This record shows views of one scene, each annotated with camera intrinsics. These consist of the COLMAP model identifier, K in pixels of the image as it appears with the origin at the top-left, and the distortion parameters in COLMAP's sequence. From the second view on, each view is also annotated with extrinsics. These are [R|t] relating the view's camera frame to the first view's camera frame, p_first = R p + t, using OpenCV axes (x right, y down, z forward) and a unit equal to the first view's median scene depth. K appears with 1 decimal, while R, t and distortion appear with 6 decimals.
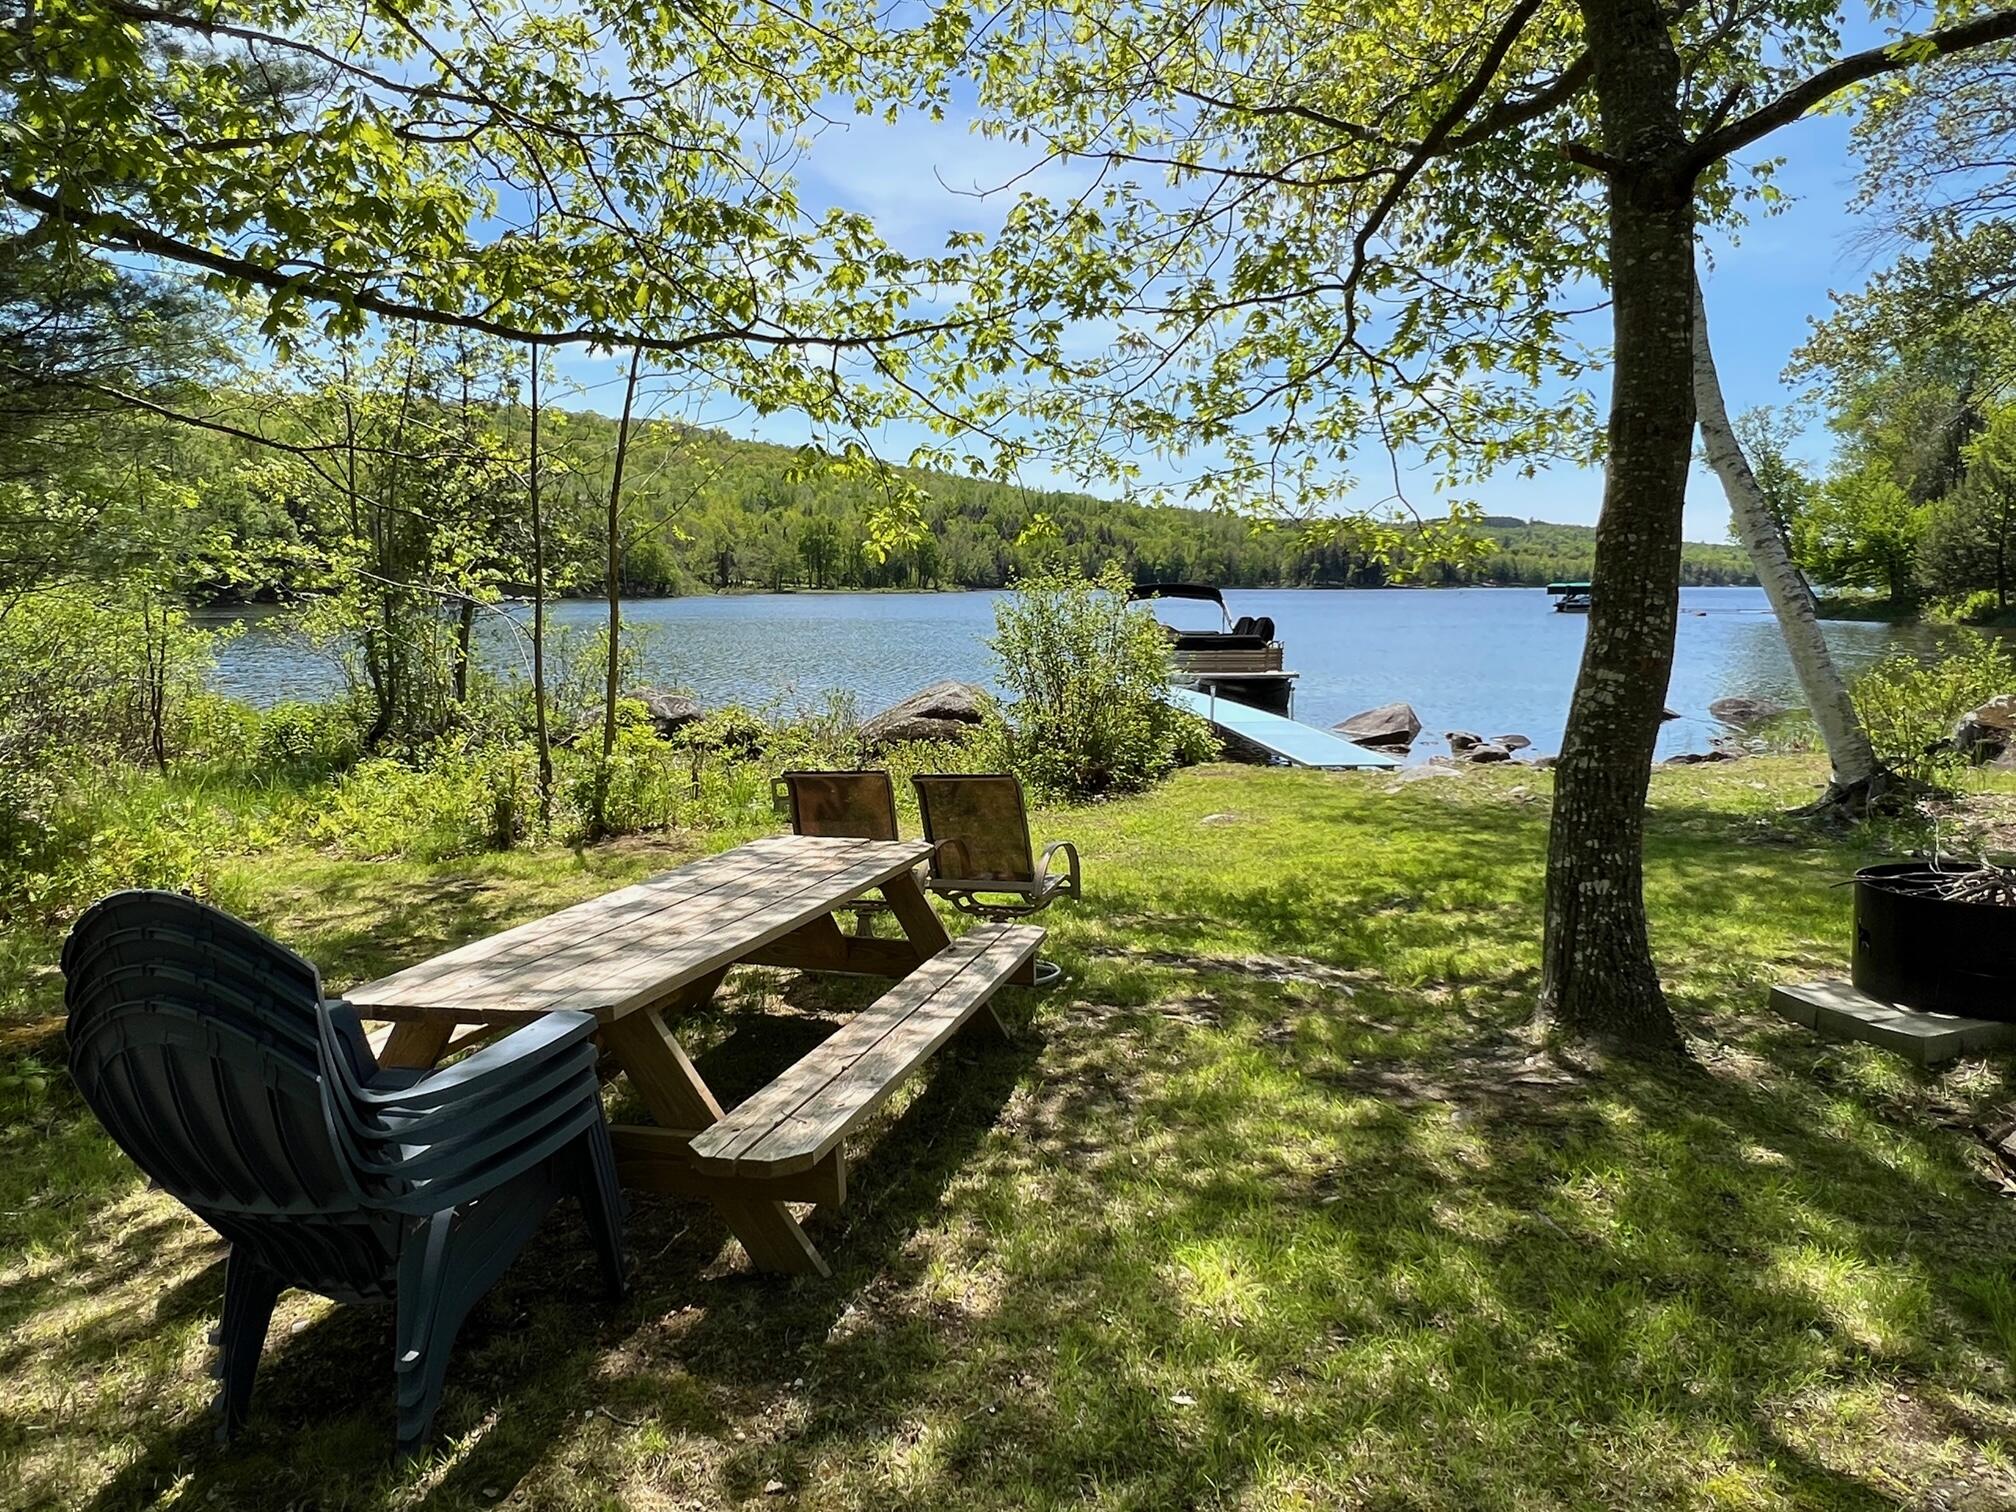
lens RADIAL K [[1275.2, 0, 994.8], [0, 1275.2, 752.2], [0, 0, 1]] dist [-0.002677, -0.000504]
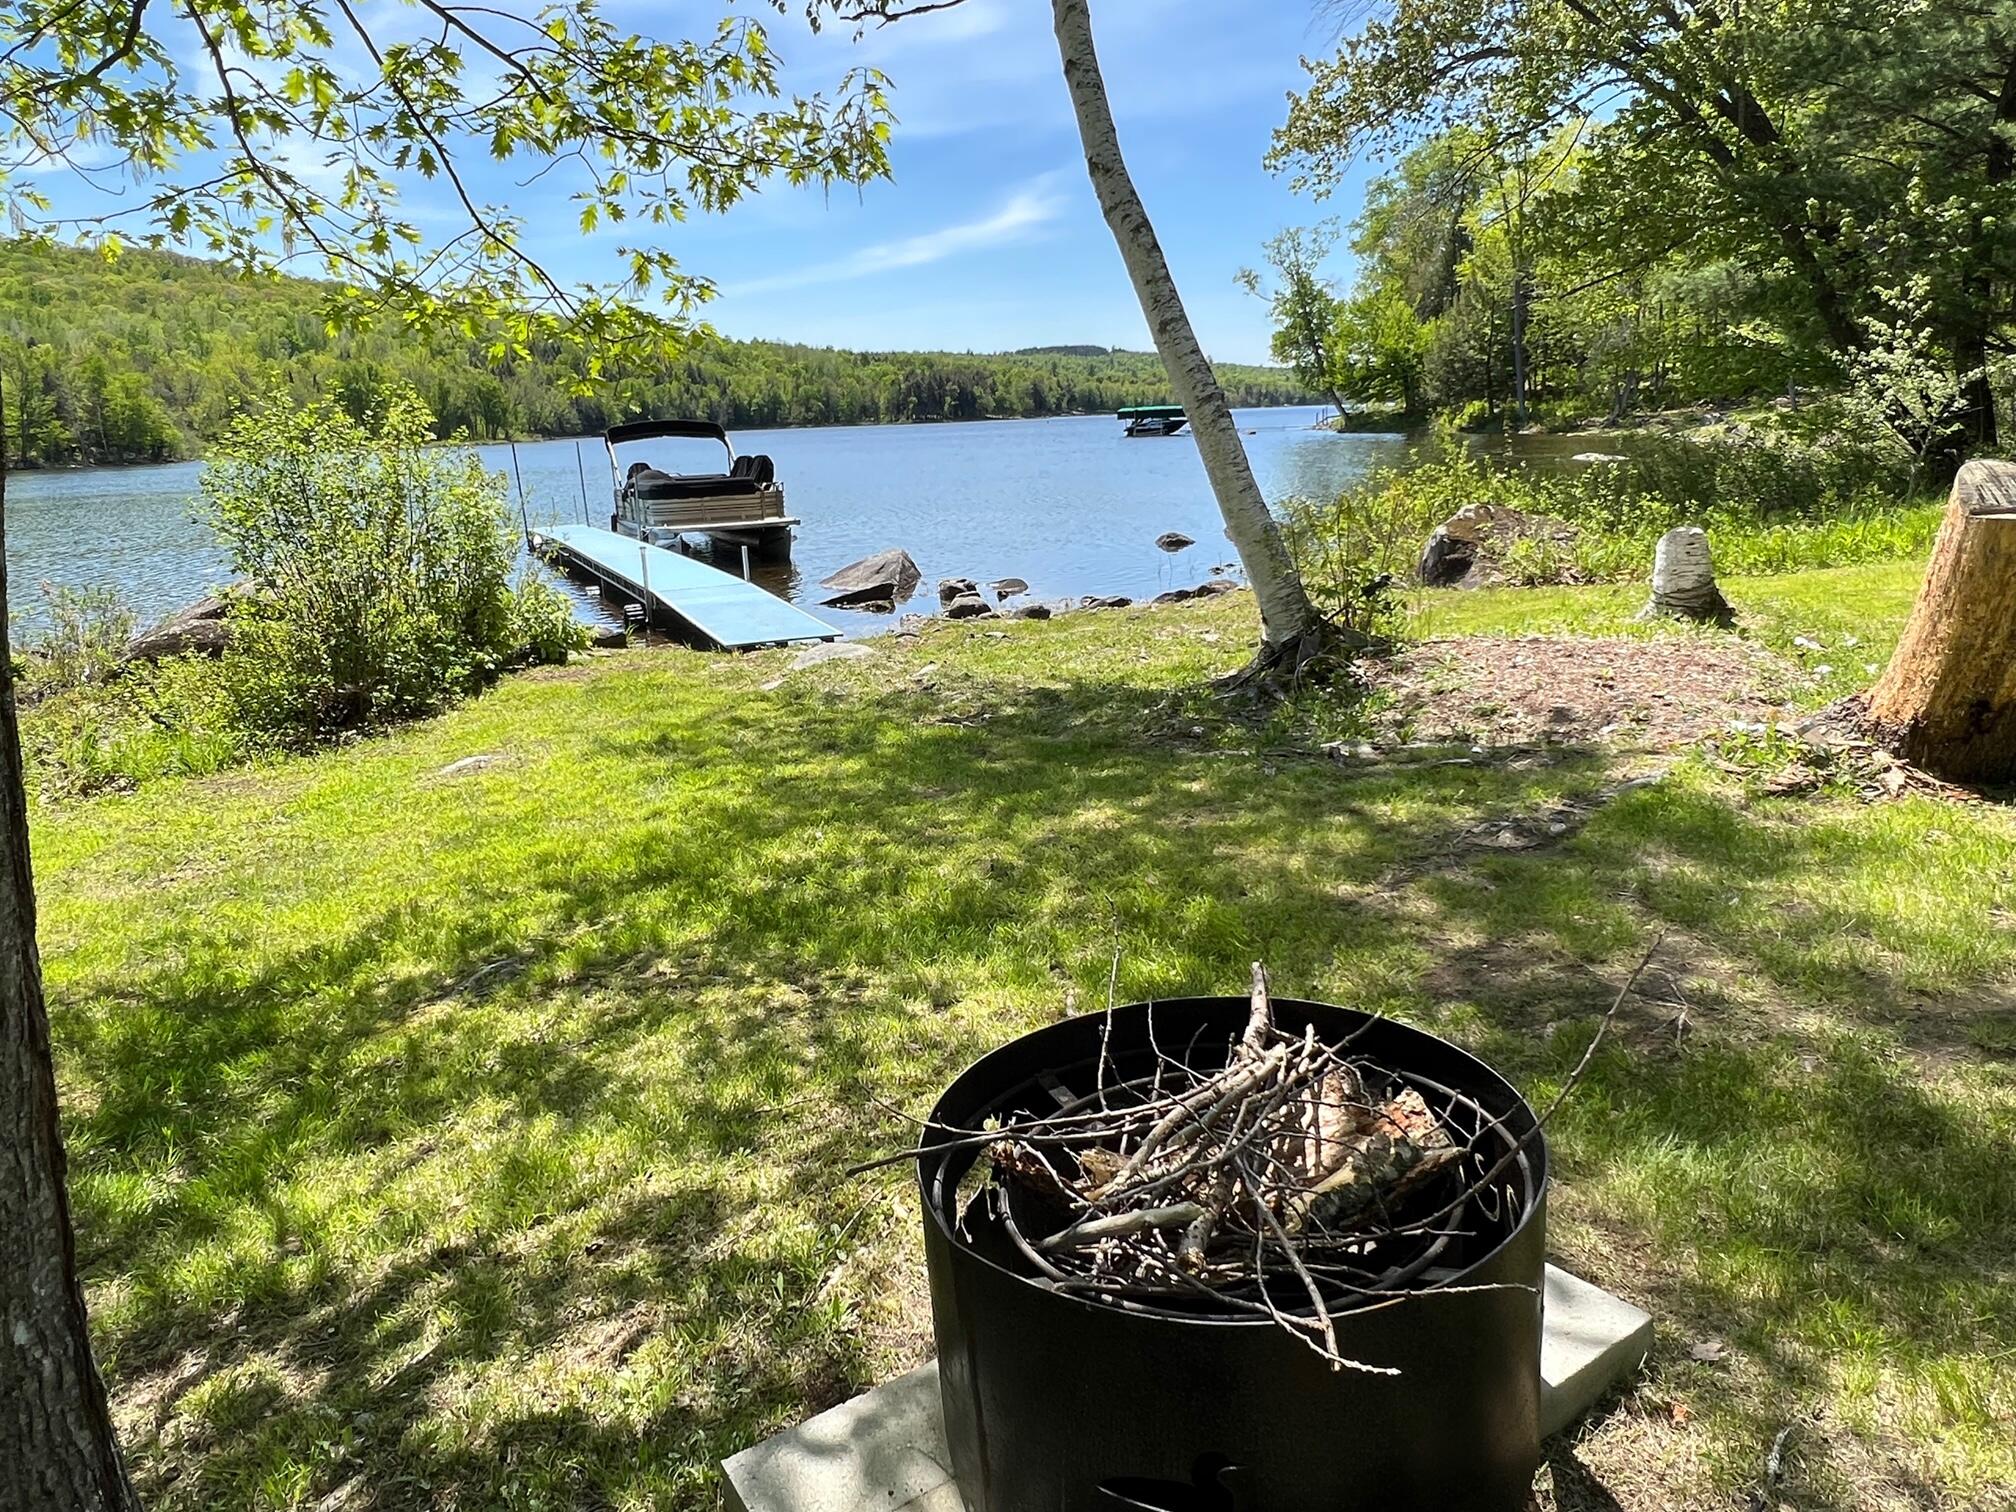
lens RADIAL K [[1275.2, 0, 1001.7], [0, 1275.2, 756.6], [0, 0, 1]] dist [-0.002677, -0.000504]
pose [[0.952082, -0.113002, 0.284201, 0.098456], [0.076743, 0.987778, 0.135662, -0.008648], [-0.296058, -0.107351, 0.949118, 0.107374]]
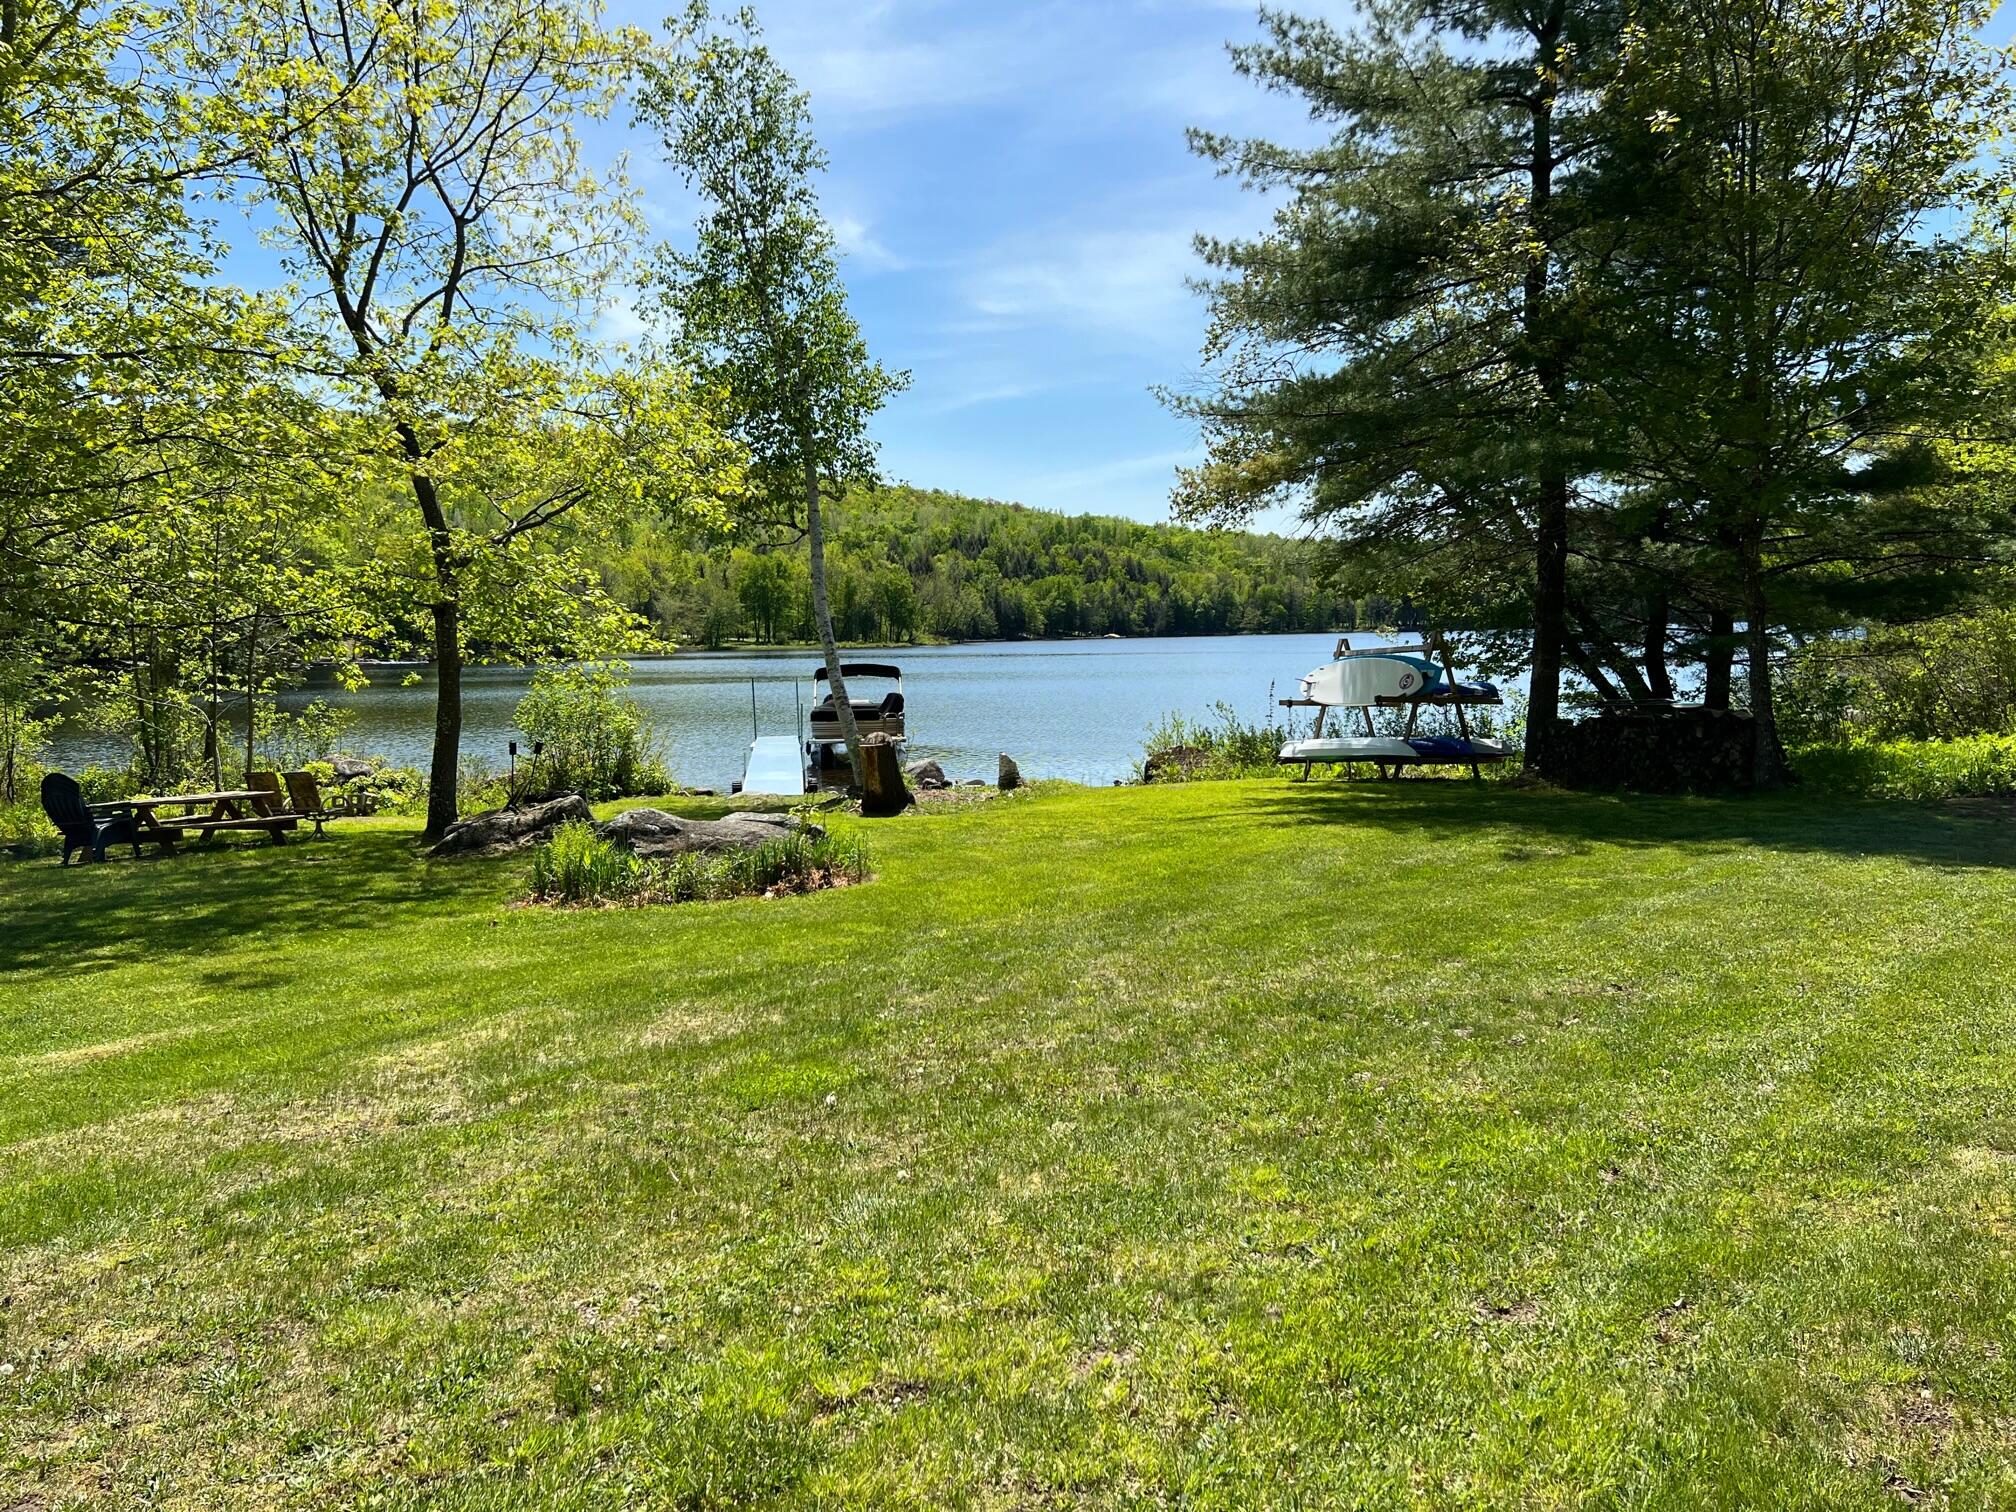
lens RADIAL K [[1620.6, 0, 1014.3], [0, 1620.6, 748.6], [0, 0, 1]] dist [0.046097, 0.000178]
pose [[0.999850, -0.017340, -0.000439, 0.339127], [0.017284, 0.998122, -0.058777, 0.044630], [0.001458, 0.058760, 0.998271, -0.593326]]
